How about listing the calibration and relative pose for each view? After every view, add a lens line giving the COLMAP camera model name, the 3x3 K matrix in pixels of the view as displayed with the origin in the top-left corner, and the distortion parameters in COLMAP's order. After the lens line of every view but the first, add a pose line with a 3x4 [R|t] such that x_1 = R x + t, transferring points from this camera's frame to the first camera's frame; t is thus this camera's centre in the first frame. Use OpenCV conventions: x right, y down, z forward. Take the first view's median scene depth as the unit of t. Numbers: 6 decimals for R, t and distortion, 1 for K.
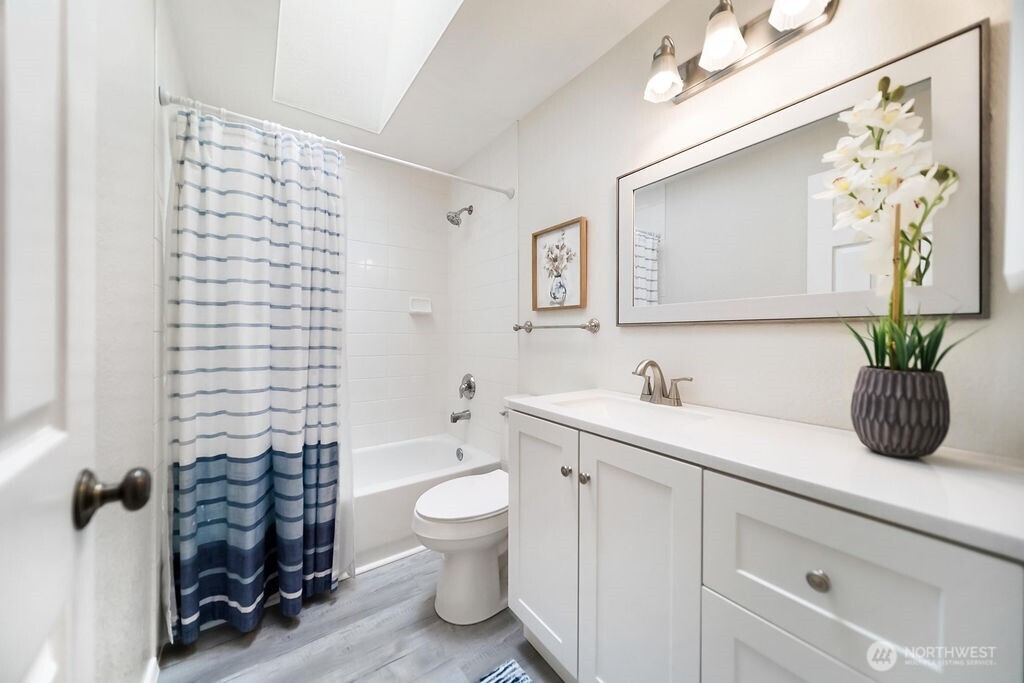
lens RADIAL K [[356.3, 0, 510.7], [0, 356.3, 337.4], [0, 0, 1]] dist [0.000107, 0.000031]
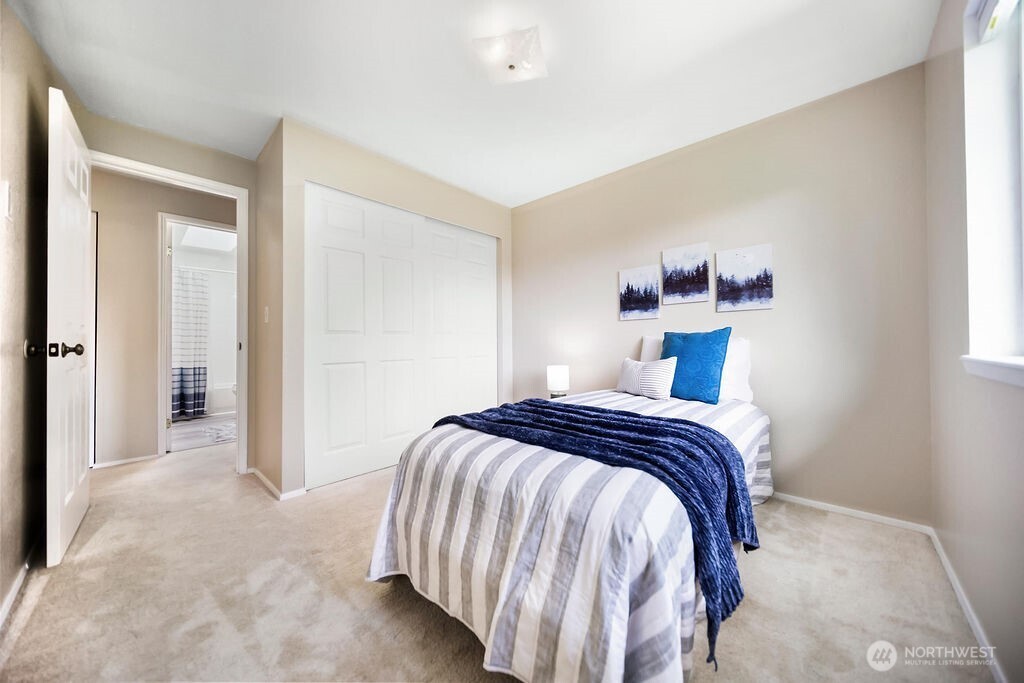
lens RADIAL K [[356.3, 0, 513.4], [0, 356.3, 341.2], [0, 0, 1]] dist [0.000107, 0.000031]
pose [[0.974795, -0.003600, 0.223075, 1.439062], [0.003983, 0.999991, -0.001268, 0.089123], [-0.223068, 0.002125, 0.974800, -2.640374]]
